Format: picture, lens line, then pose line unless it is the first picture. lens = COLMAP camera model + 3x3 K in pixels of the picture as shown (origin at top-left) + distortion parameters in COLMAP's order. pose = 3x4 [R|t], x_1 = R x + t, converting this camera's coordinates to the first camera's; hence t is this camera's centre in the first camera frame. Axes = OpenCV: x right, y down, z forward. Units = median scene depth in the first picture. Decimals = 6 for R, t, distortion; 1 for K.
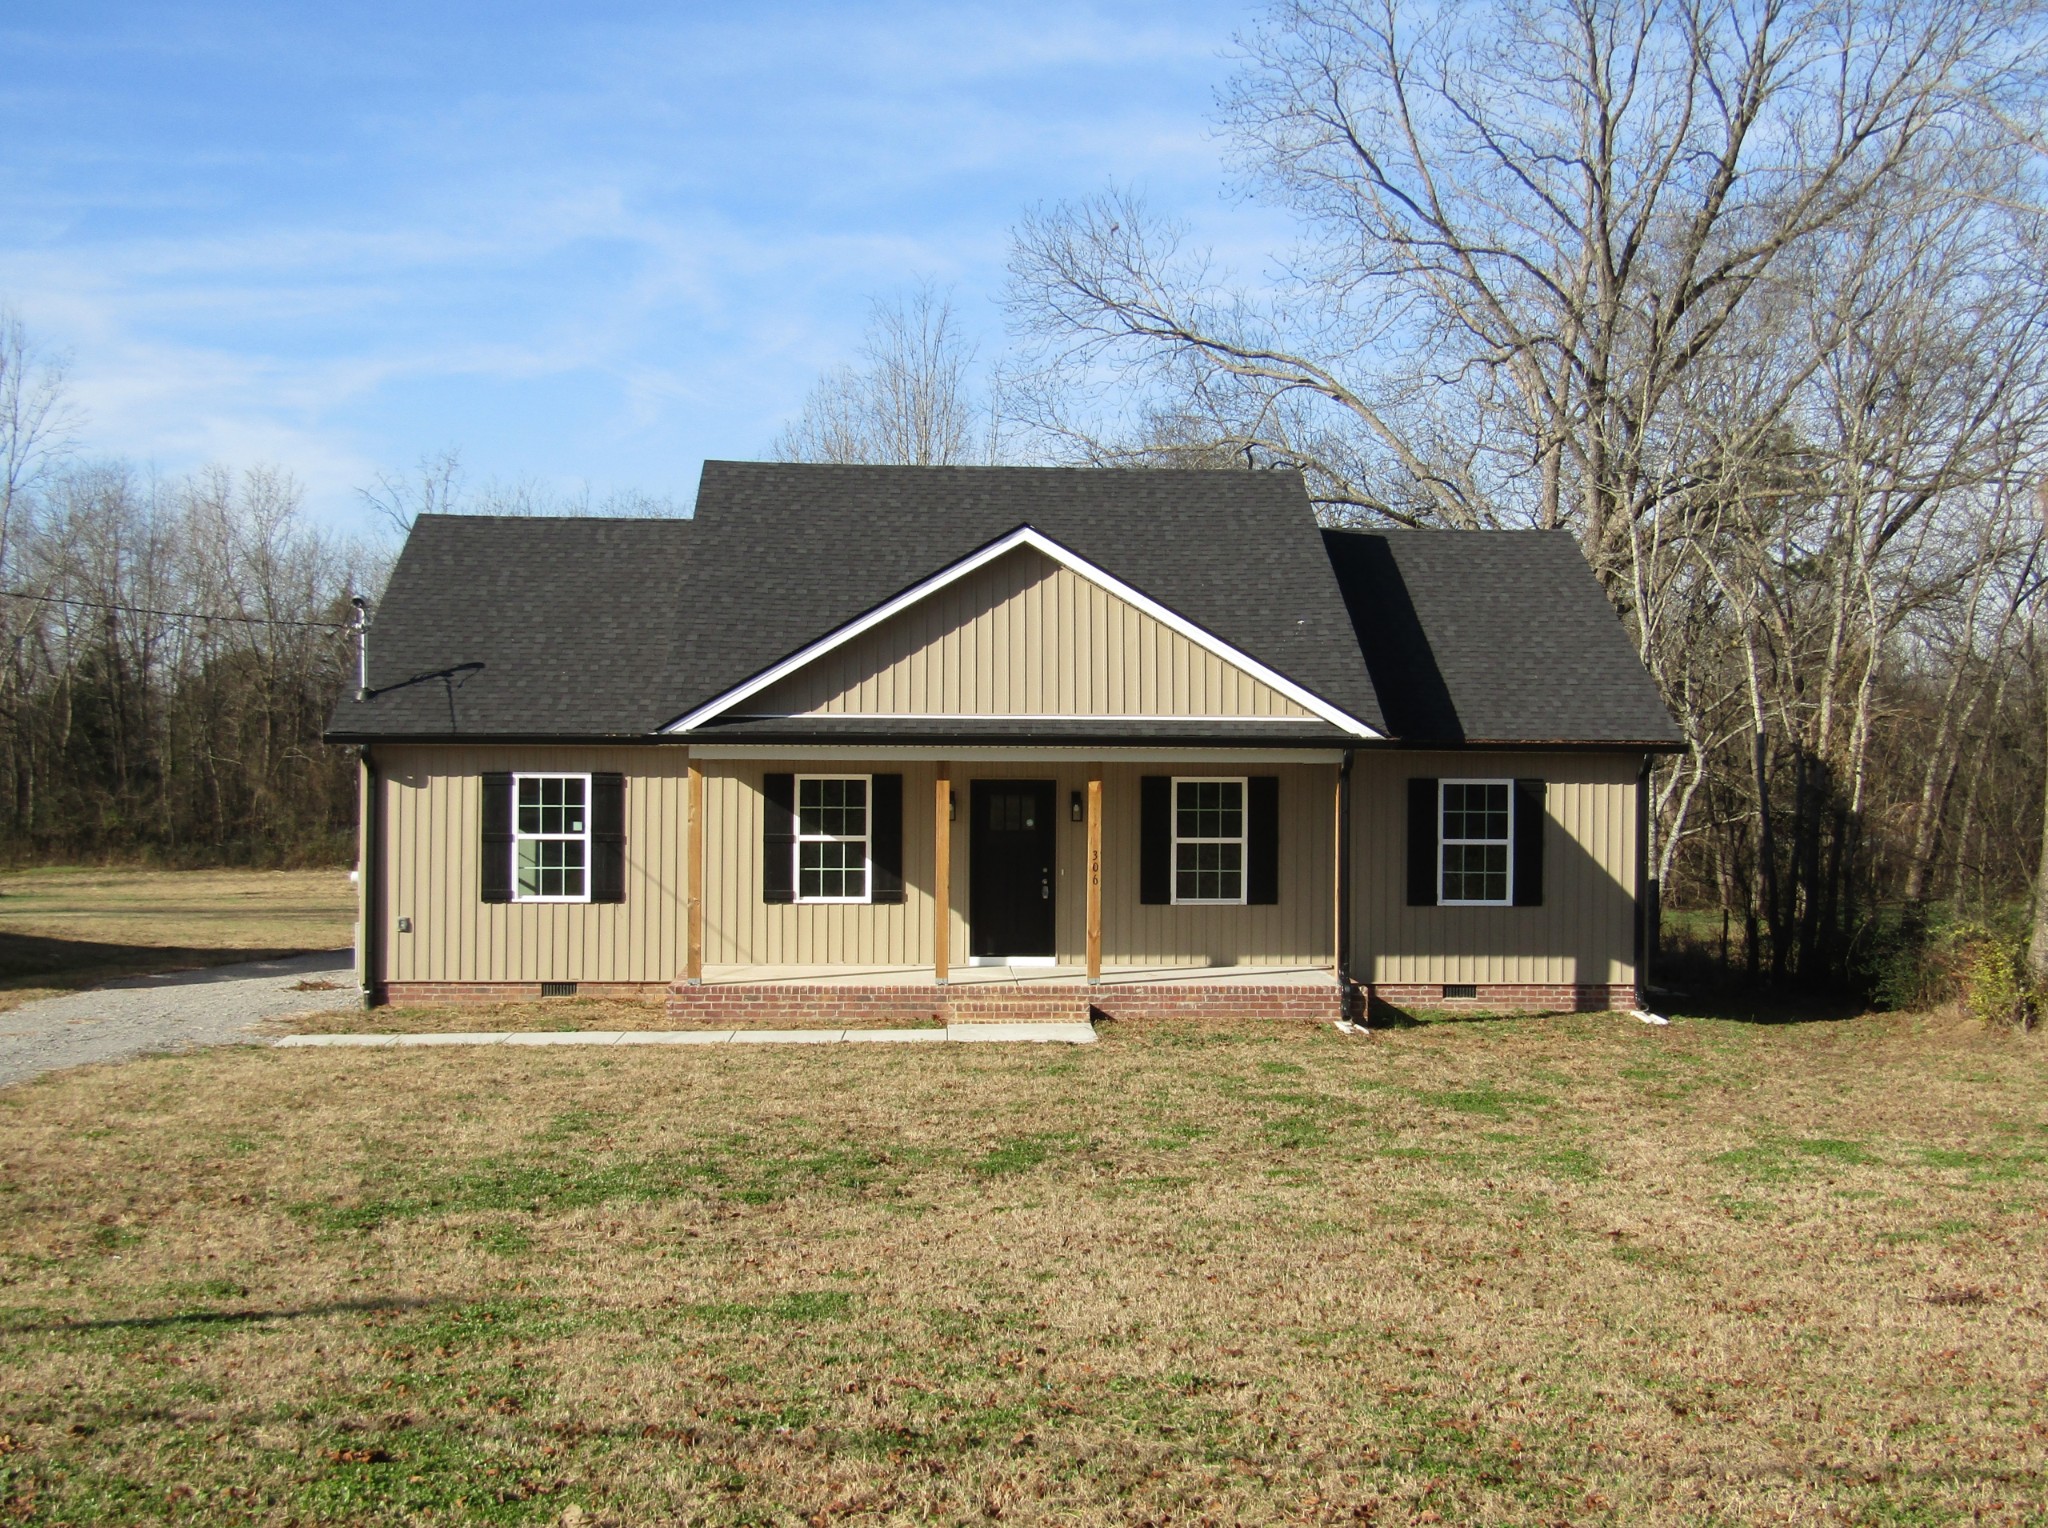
lens RADIAL K [[1705.6, 0, 1028.7], [0, 1705.6, 780.2], [0, 0, 1]] dist [-0.012591, 0.009722]
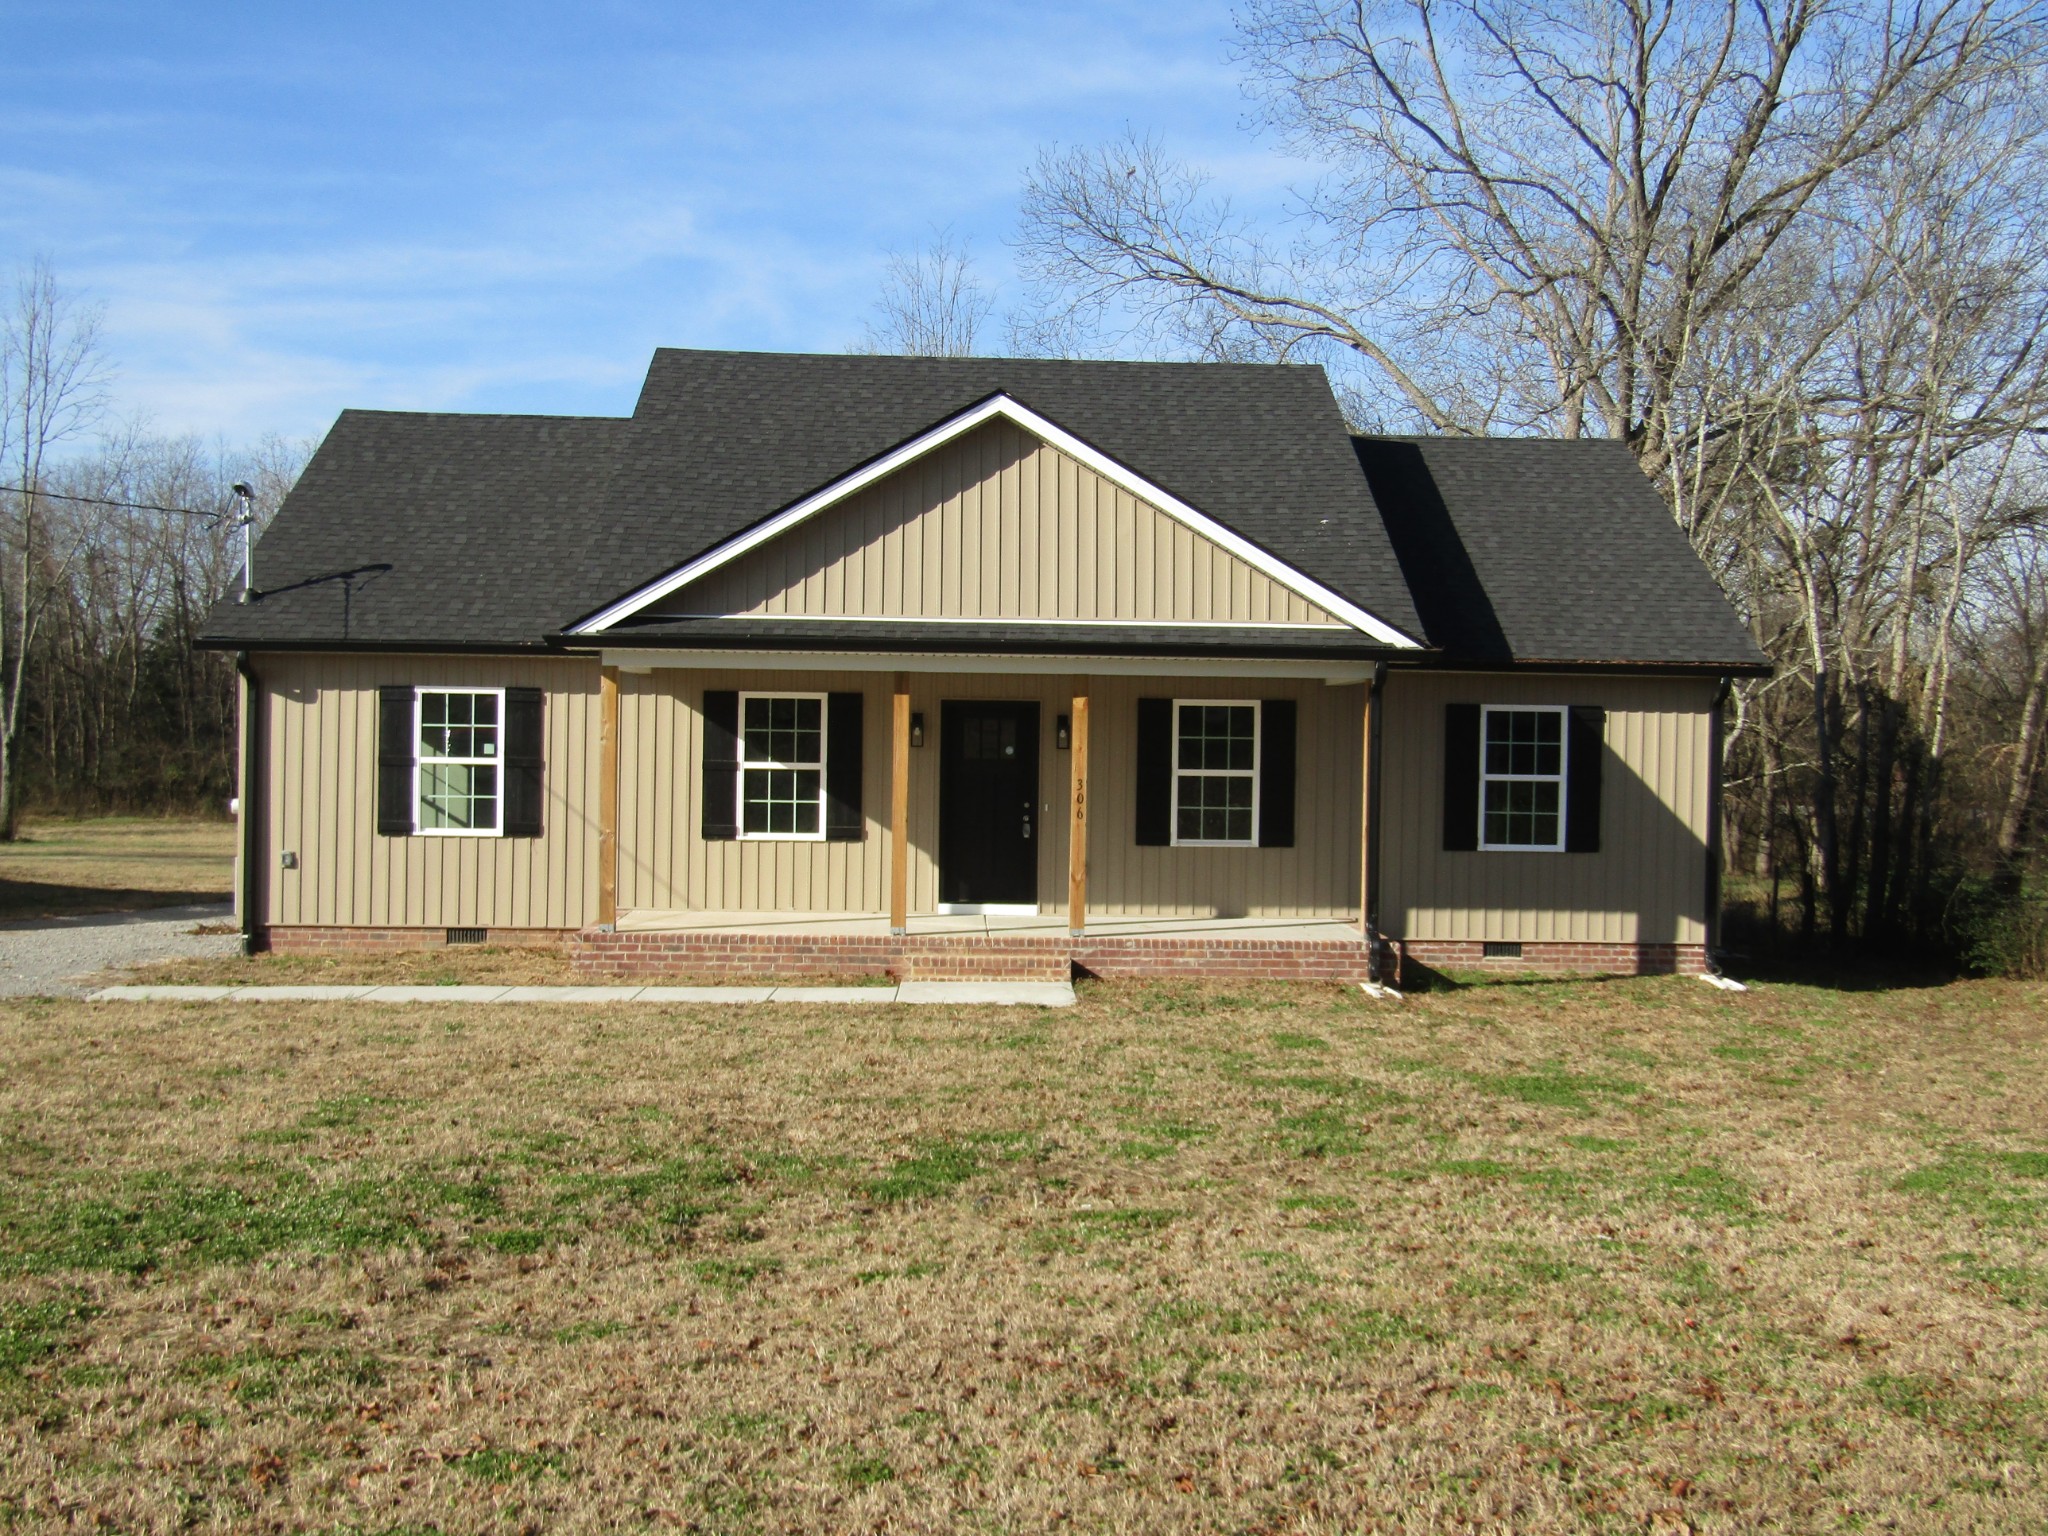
lens RADIAL K [[1705.6, 0, 1020.9], [0, 1705.6, 752.2], [0, 0, 1]] dist [-0.012591, 0.009722]
pose [[0.999884, 0.009519, -0.011862, 0.017279], [-0.009401, 0.999905, 0.010039, 0.017355], [0.011957, -0.009926, 0.999879, 0.133489]]
